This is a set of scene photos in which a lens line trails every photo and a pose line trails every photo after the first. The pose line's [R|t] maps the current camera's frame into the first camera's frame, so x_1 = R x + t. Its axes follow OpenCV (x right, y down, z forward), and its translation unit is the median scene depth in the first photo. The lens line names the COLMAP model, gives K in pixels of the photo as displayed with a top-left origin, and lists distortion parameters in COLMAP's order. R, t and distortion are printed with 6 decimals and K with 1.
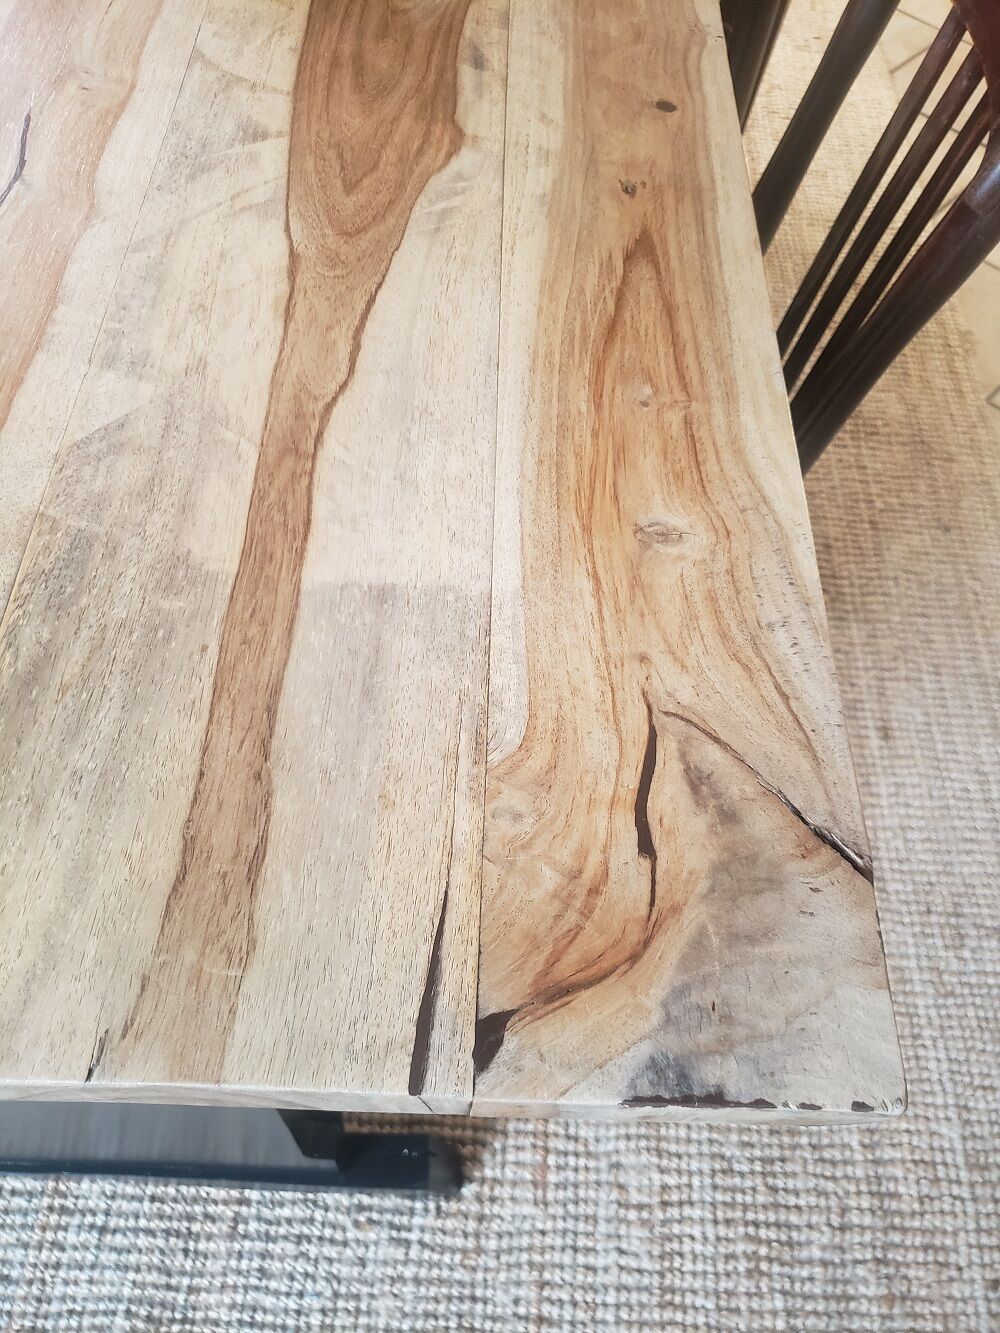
lens RADIAL K [[1050.7, 0, 506.4], [0, 1050.7, 654.5], [0, 0, 1]] dist [0.002594, -0.001844]
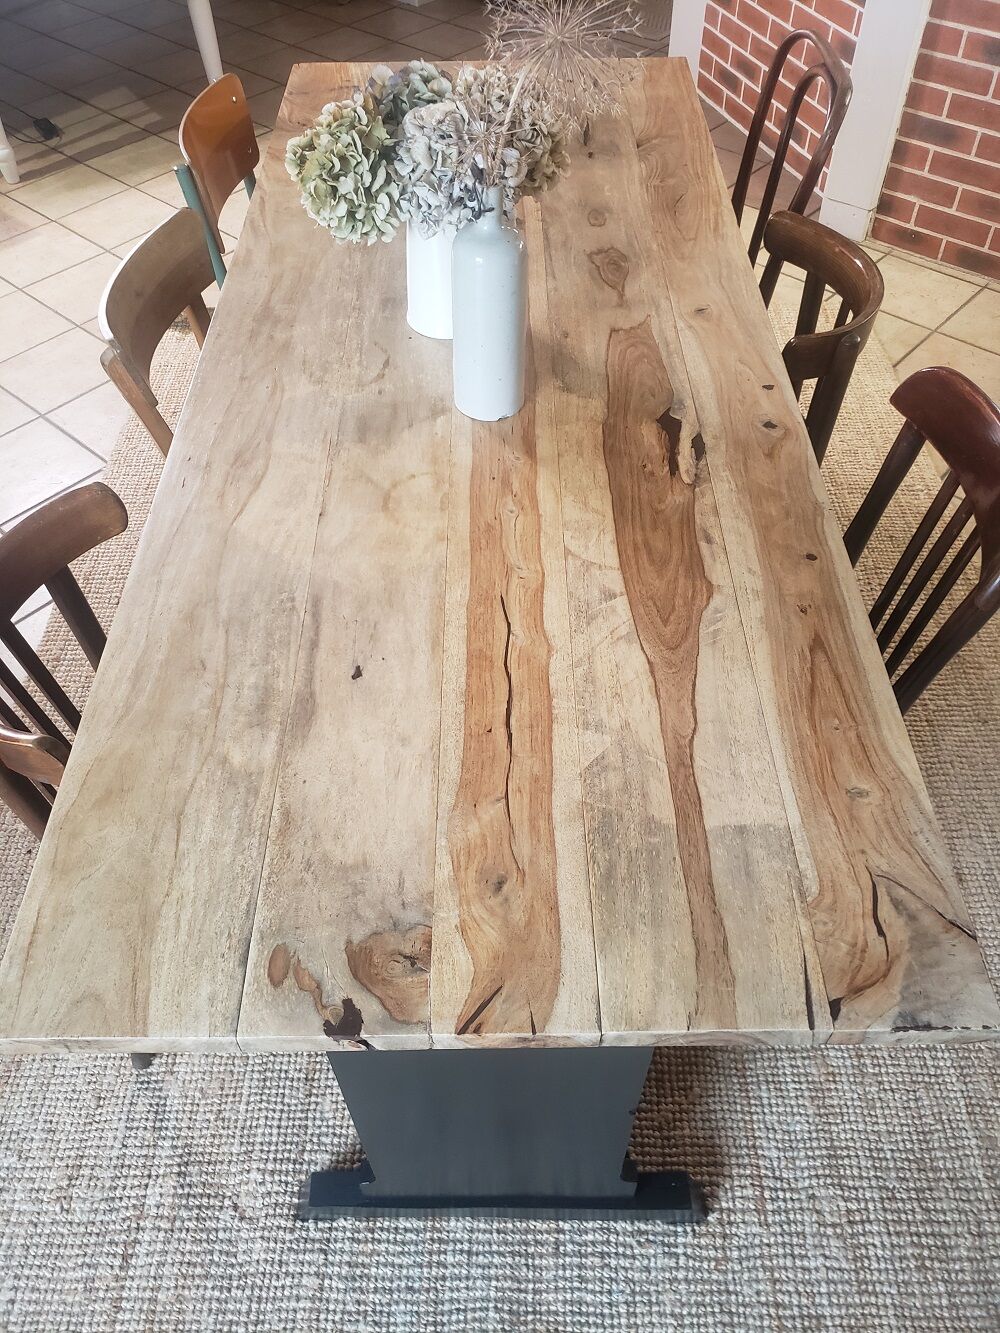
lens RADIAL K [[1024.8, 0, 494.5], [0, 1024.8, 664.8], [0, 0, 1]] dist [0.014153, -0.000547]
pose [[0.996371, -0.071074, -0.046826, -0.221643], [0.063115, 0.986093, -0.153745, -0.043062], [0.057102, 0.150232, 0.987000, -0.547592]]
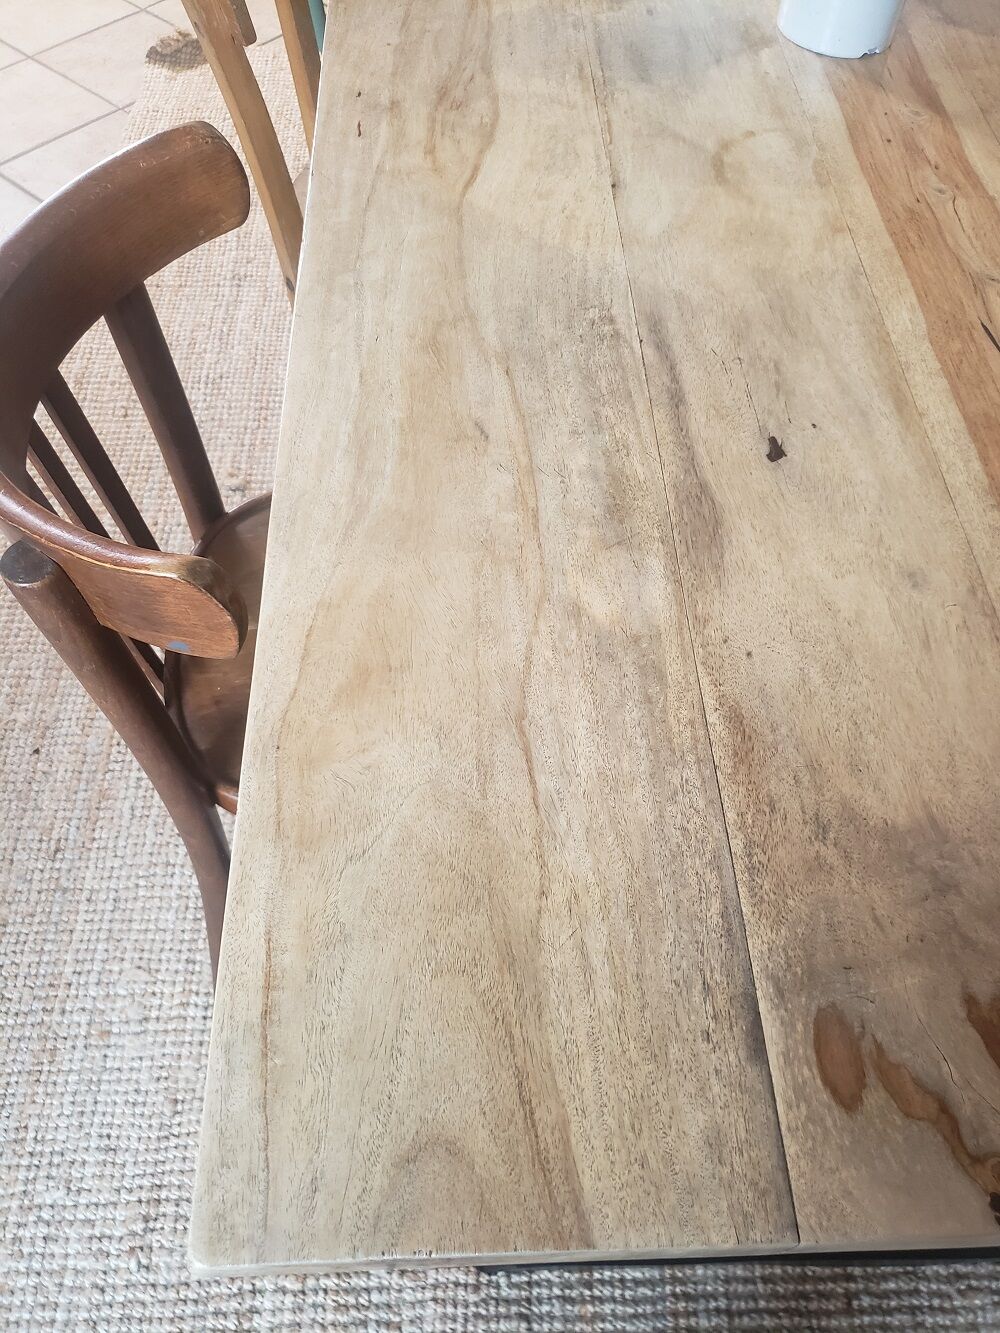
lens RADIAL K [[1040.7, 0, 500.0], [0, 1040.7, 666.5], [0, 0, 1]] dist [0.008538, 0.001466]
pose [[0.998099, -0.060760, 0.010289, -0.582733], [0.061050, 0.997661, -0.030746, -0.081003], [-0.008397, 0.031315, 0.999474, -0.064319]]
